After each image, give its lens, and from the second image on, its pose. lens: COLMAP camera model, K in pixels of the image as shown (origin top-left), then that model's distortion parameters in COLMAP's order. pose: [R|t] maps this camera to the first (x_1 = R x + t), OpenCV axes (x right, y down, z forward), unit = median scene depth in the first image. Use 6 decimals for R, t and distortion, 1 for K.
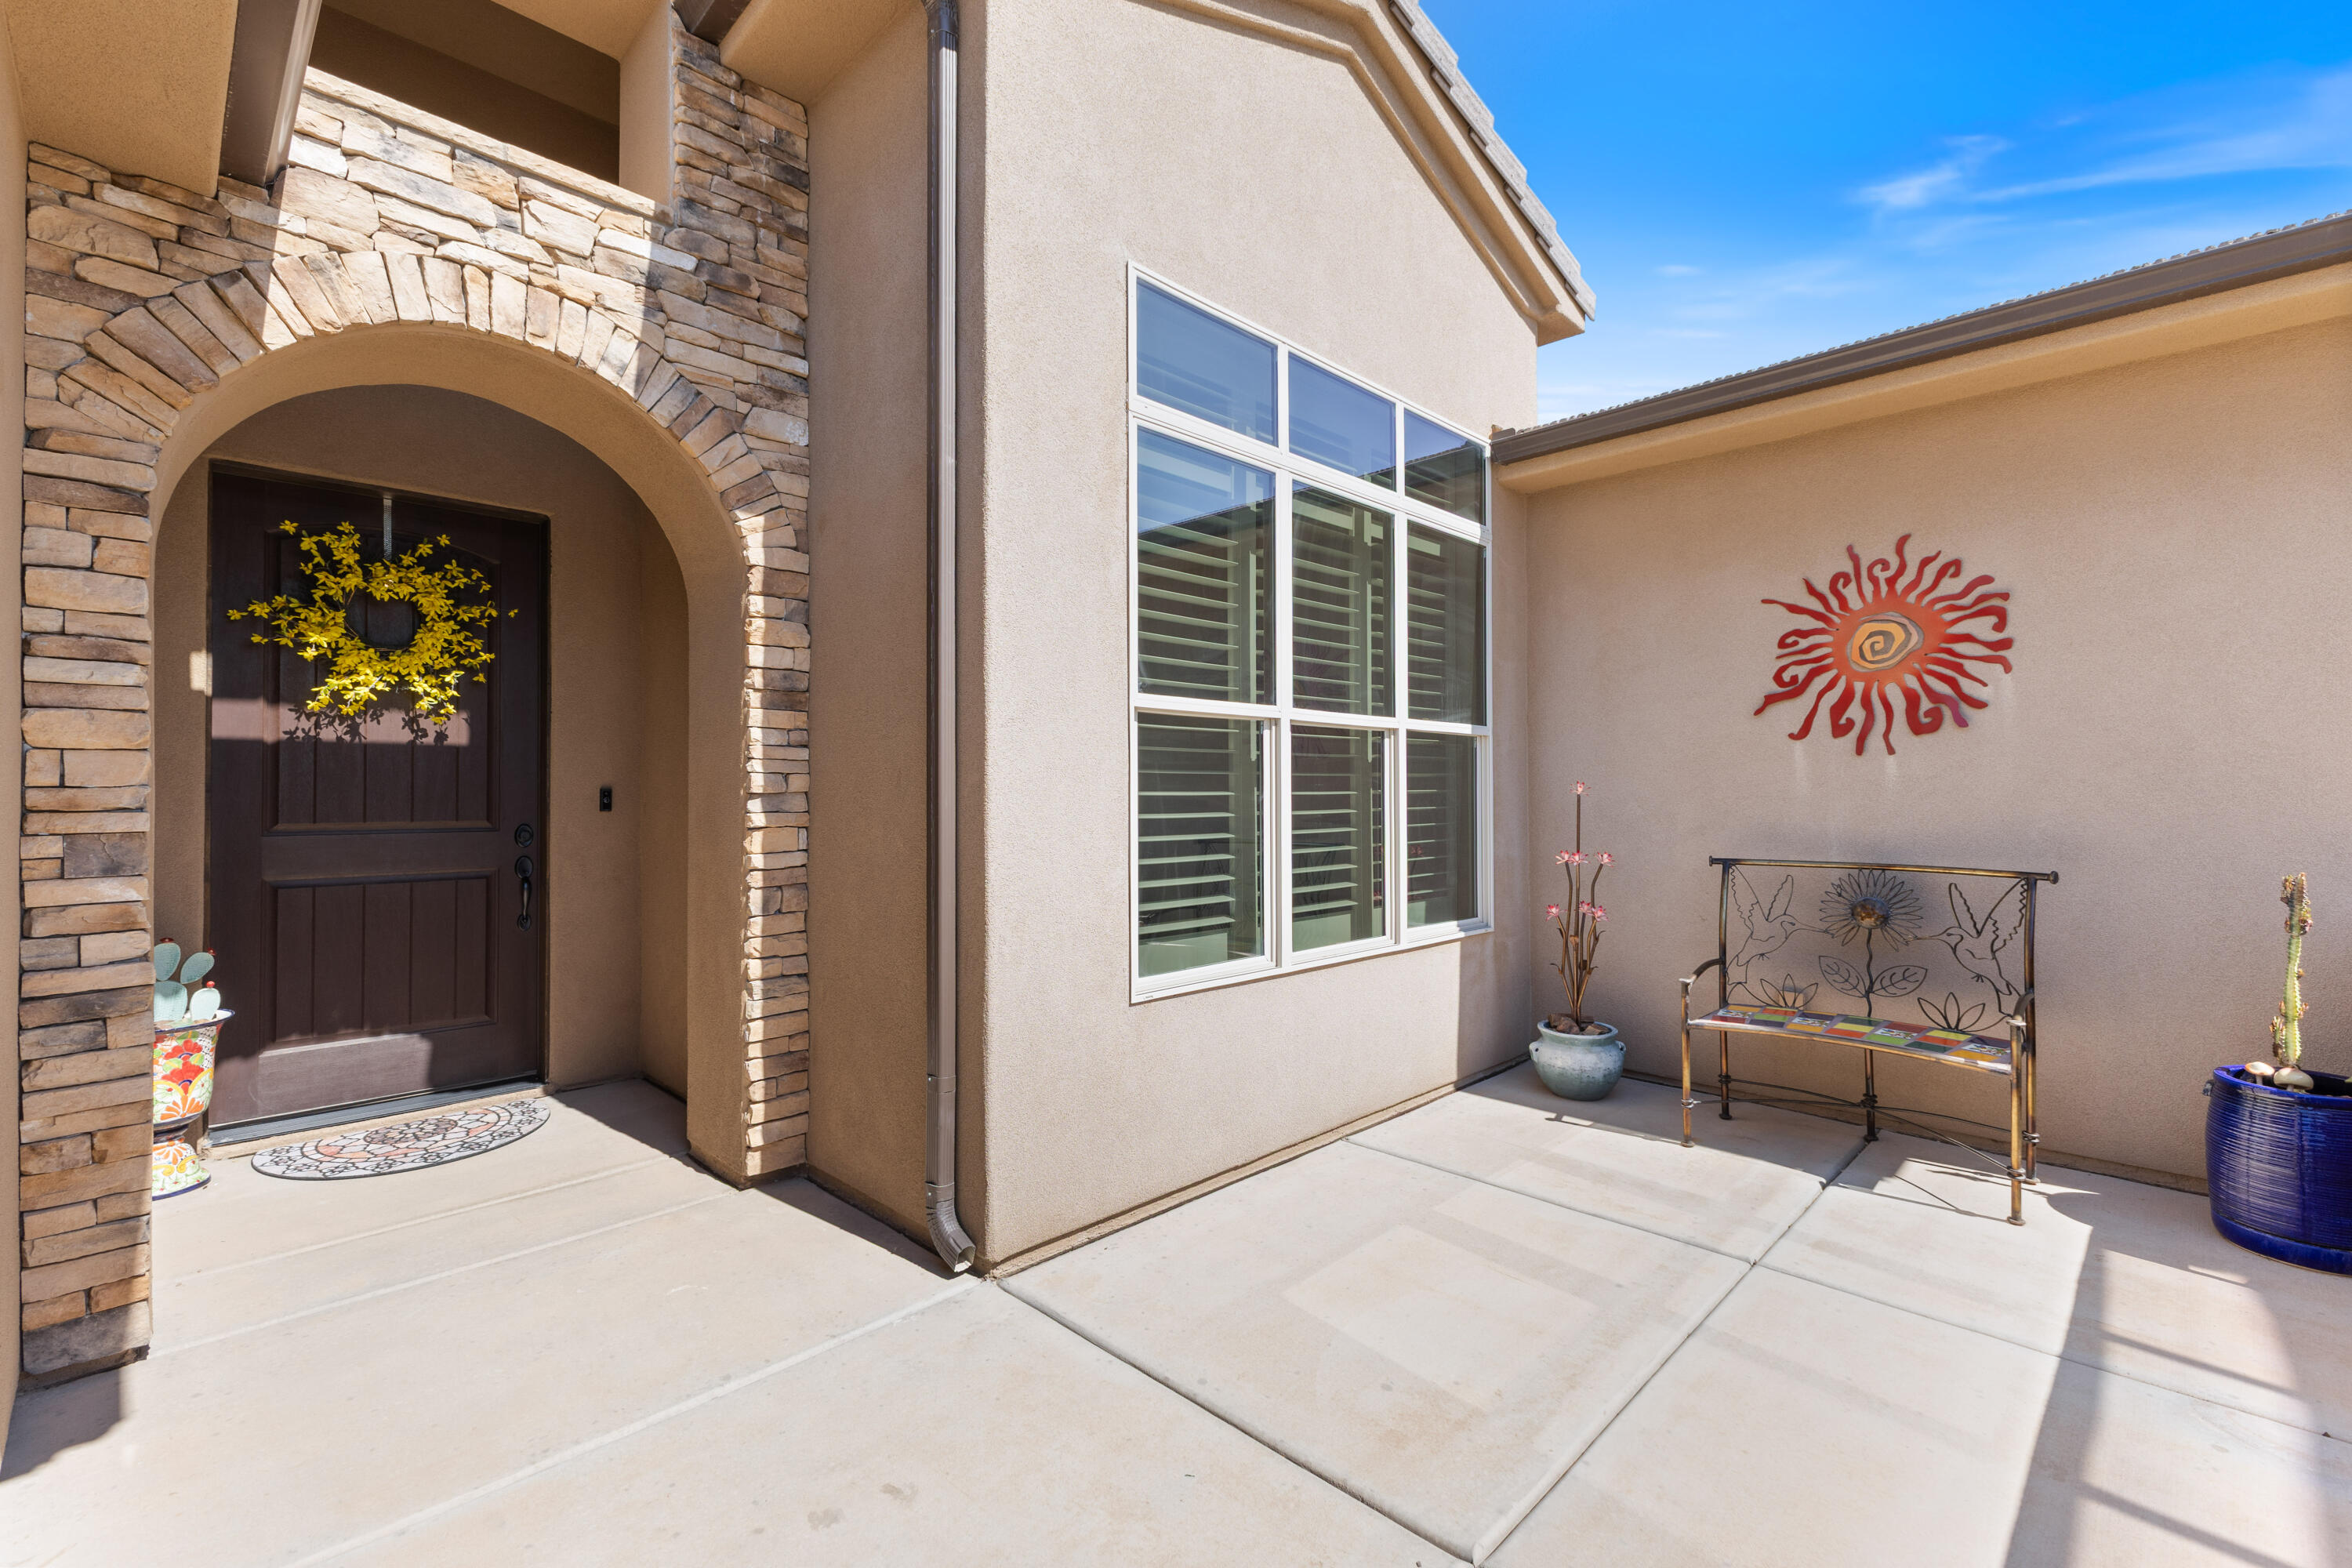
lens RADIAL K [[1028.0, 0, 1190.6], [0, 1028.0, 782.6], [0, 0, 1]] dist [0.012304, -0.002521]
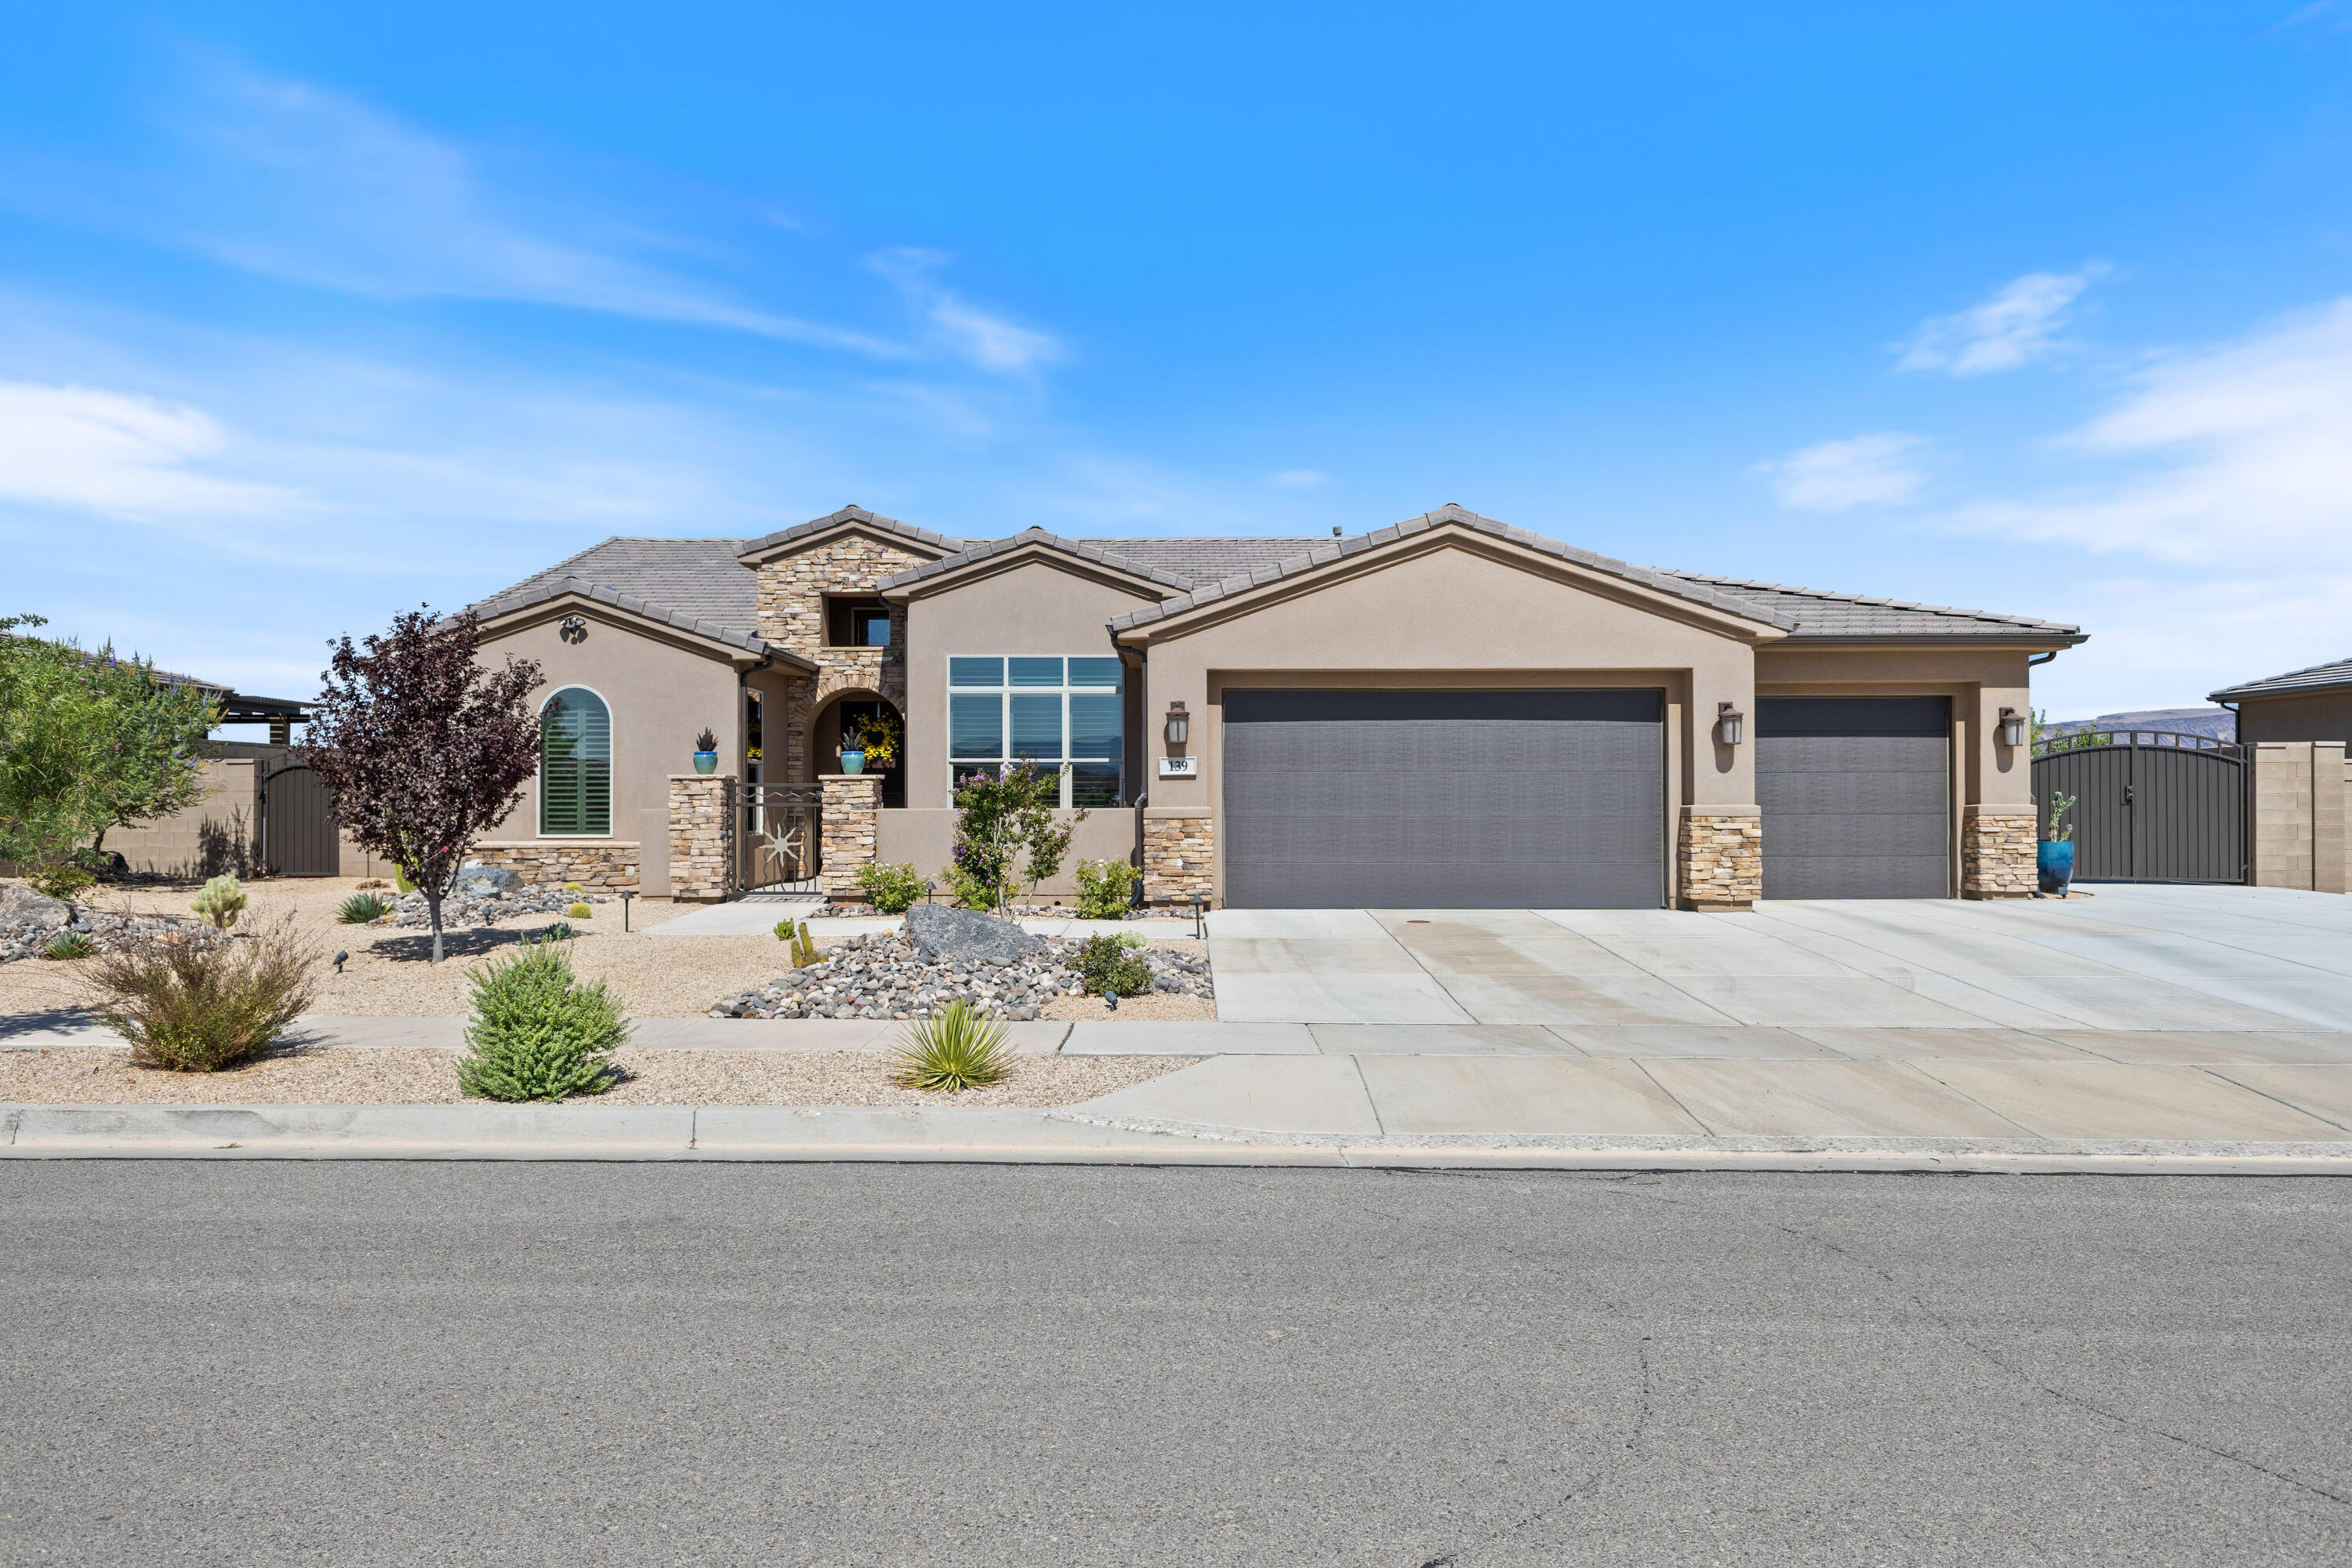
lens RADIAL K [[1617.3, 0, 1183.7], [0, 1617.3, 778.5], [0, 0, 1]] dist [0.017795, -0.001641]
pose [[0.702597, -0.007378, -0.711550, 4.901537], [0.006935, 0.999970, -0.003521, 0.022174], [0.711554, -0.002461, 0.702627, -2.715973]]
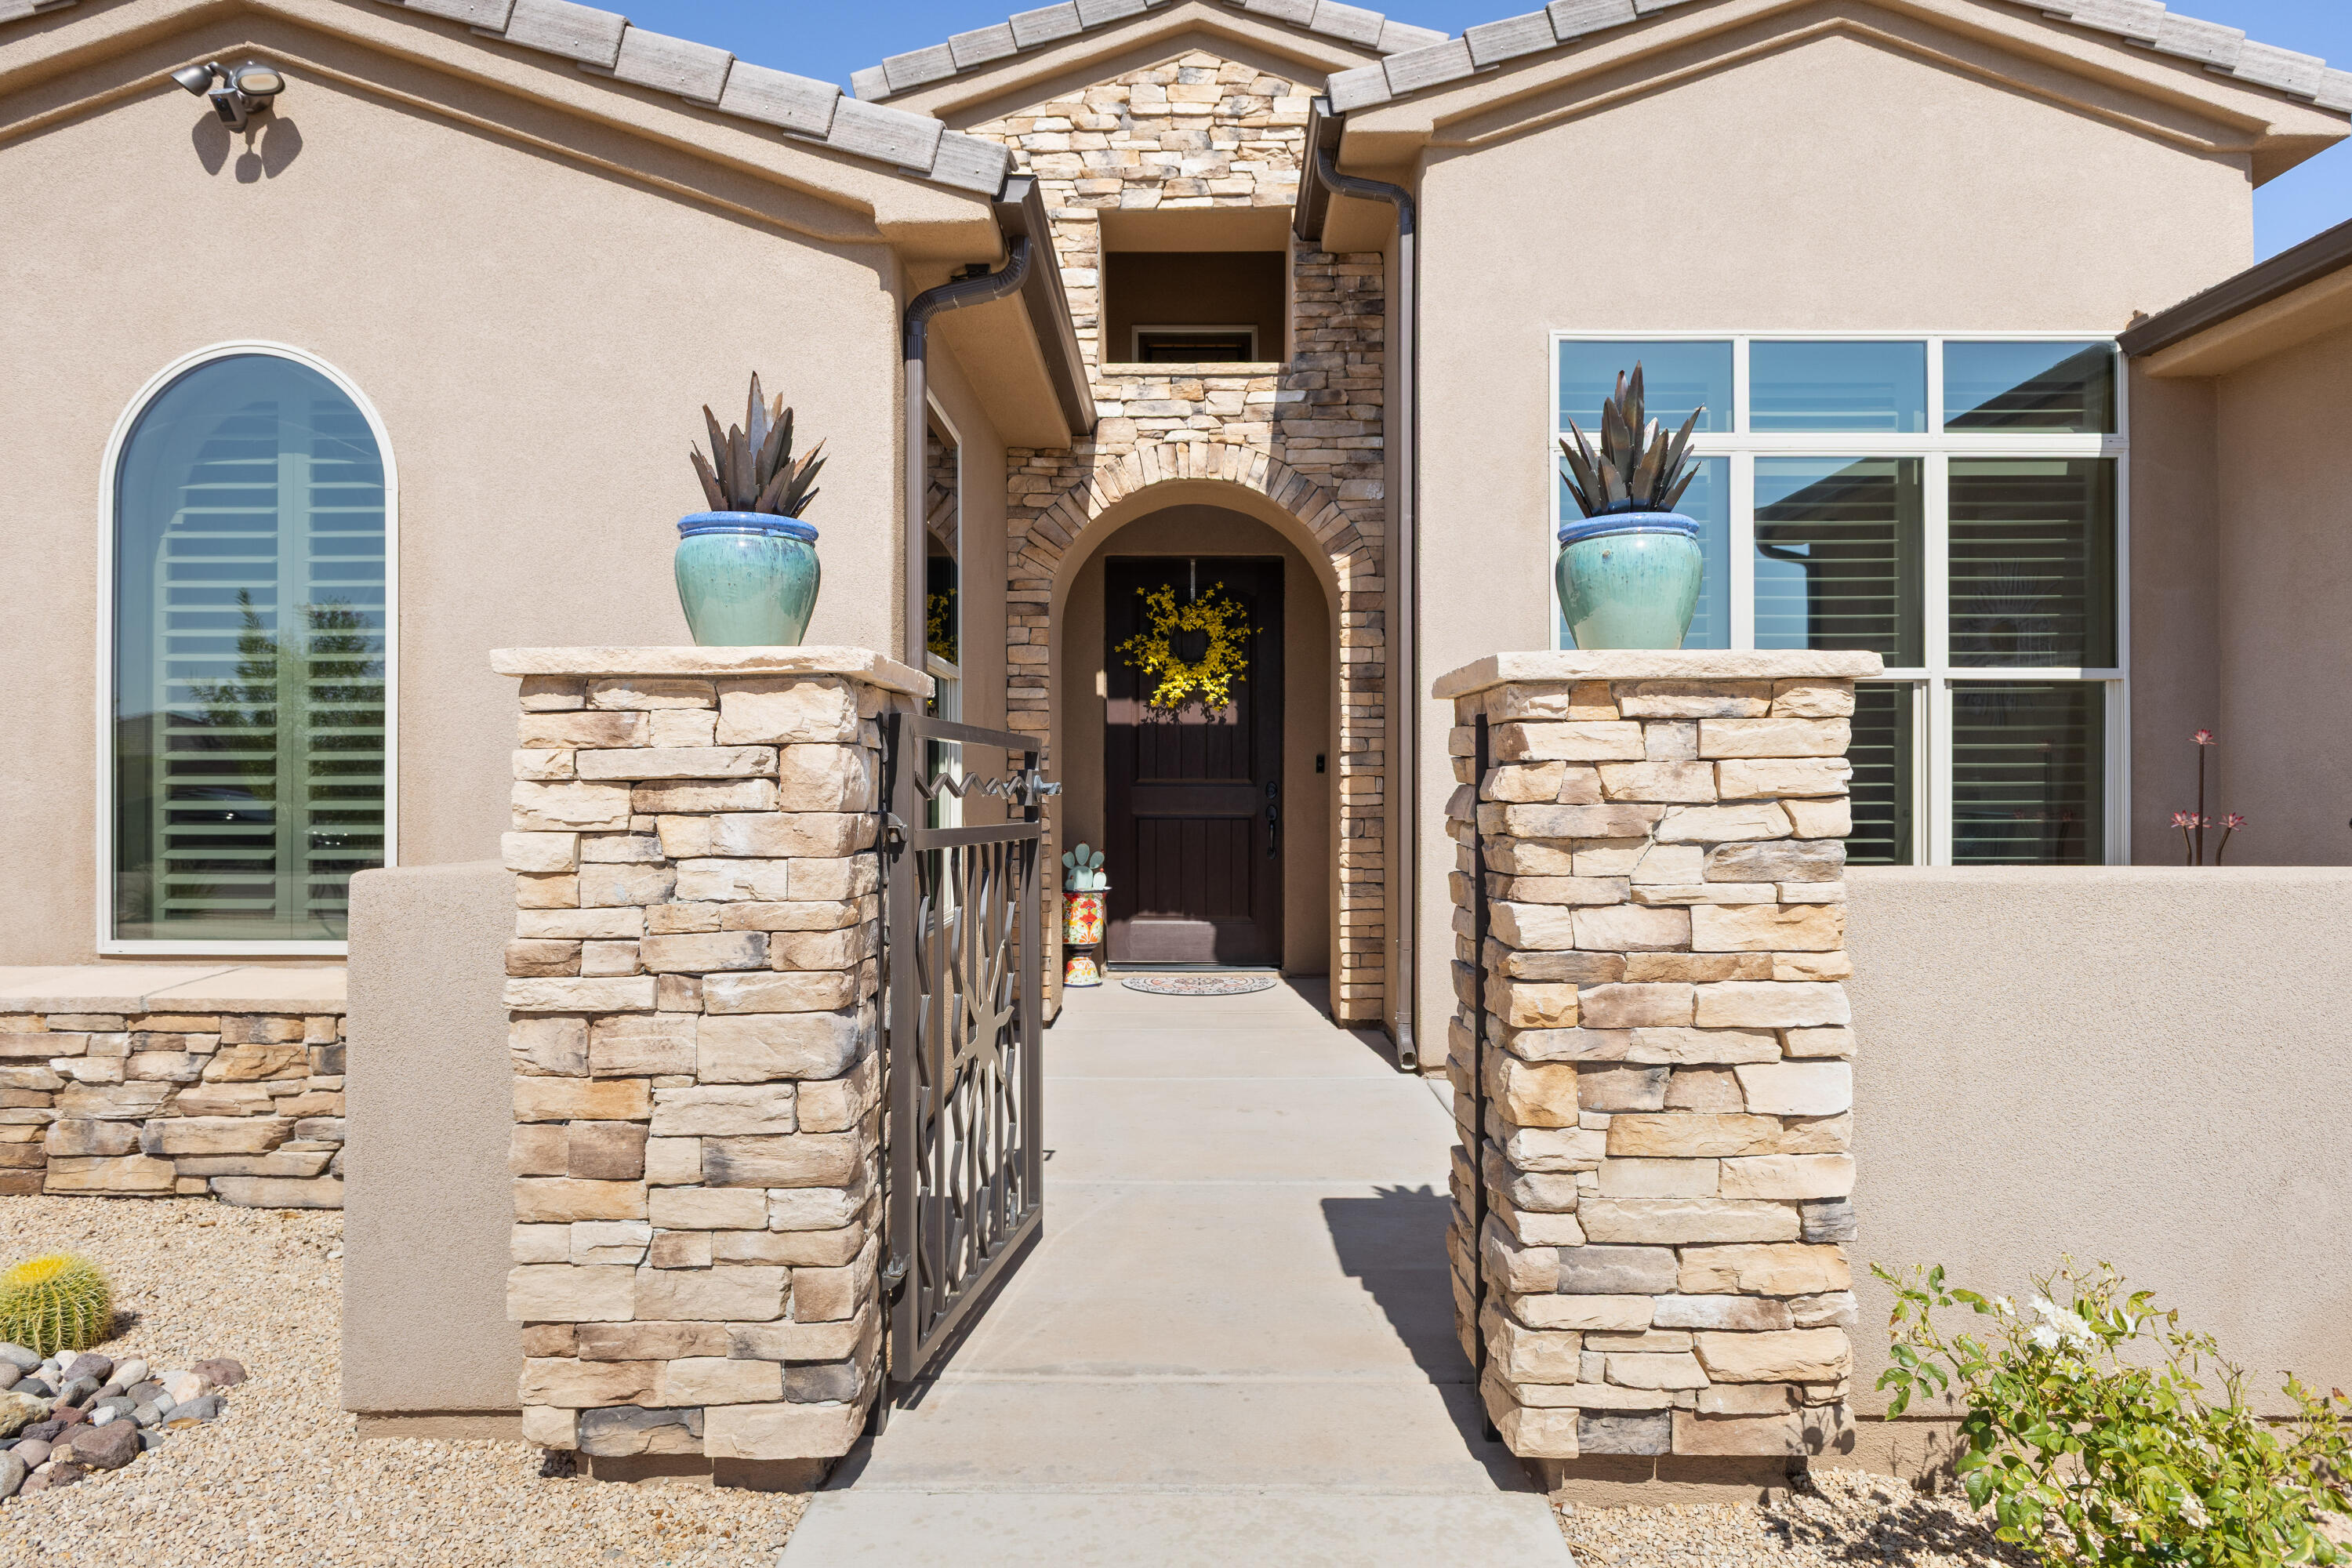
lens RADIAL K [[1400.4, 0, 1179.8], [0, 1400.4, 775.6], [0, 0, 1]] dist [-0.005591, -0.002255]
pose [[0.691989, -0.003814, -0.721898, 0.816800], [0.004662, 0.999989, -0.000814, 0.043881], [0.721893, -0.002802, 0.691999, -0.503833]]
